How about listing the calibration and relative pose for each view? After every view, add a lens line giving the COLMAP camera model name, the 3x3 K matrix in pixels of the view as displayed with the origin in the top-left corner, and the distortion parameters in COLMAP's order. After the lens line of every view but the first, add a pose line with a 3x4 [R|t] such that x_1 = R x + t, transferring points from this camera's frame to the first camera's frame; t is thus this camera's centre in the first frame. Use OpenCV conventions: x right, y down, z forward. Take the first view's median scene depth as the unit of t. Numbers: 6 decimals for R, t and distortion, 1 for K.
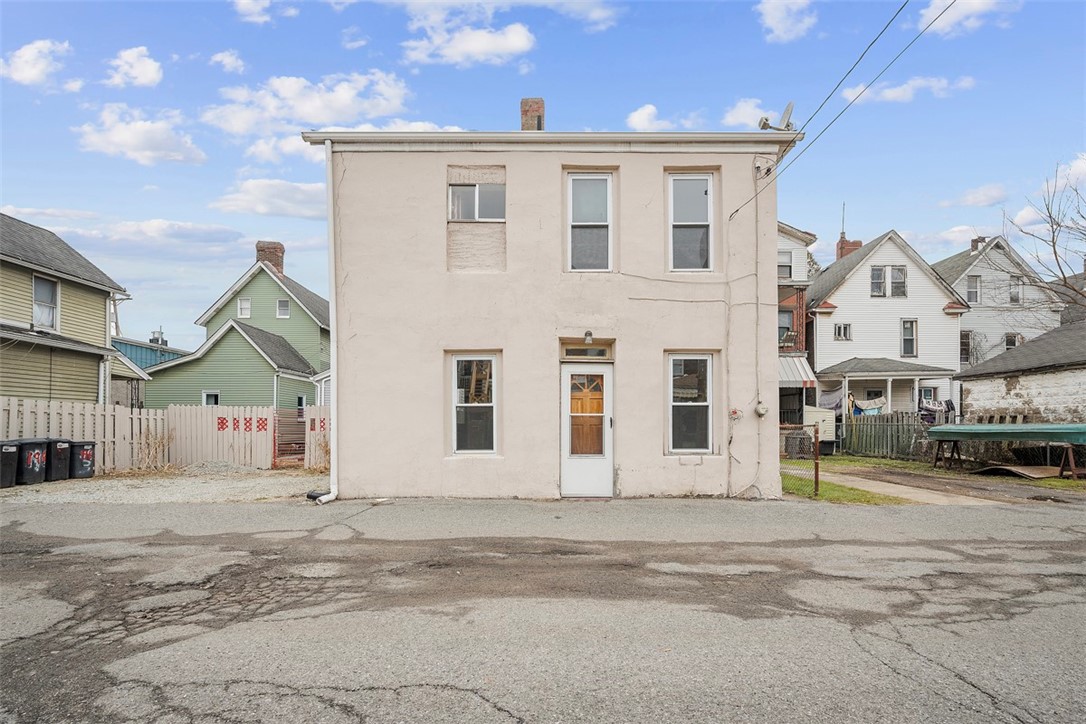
lens RADIAL K [[463.8, 0, 545.0], [0, 463.8, 427.4], [0, 0, 1]] dist [-0.003191, -0.000246]
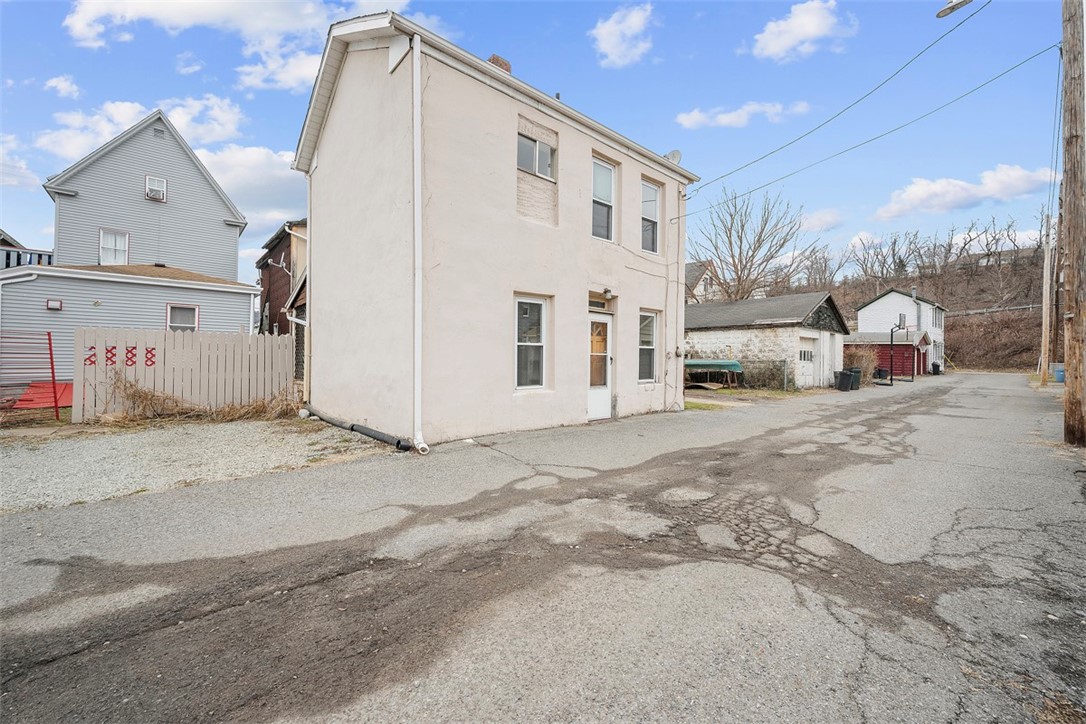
lens RADIAL K [[424.6, 0, 543.0], [0, 424.6, 362.0], [0, 0, 1]] dist [0.000765, 0.000087]
pose [[0.764342, -0.000376, 0.644811, -0.776037], [-0.010137, 0.999869, 0.012599, -0.019570], [-0.644732, -0.016166, 0.764238, 0.222529]]
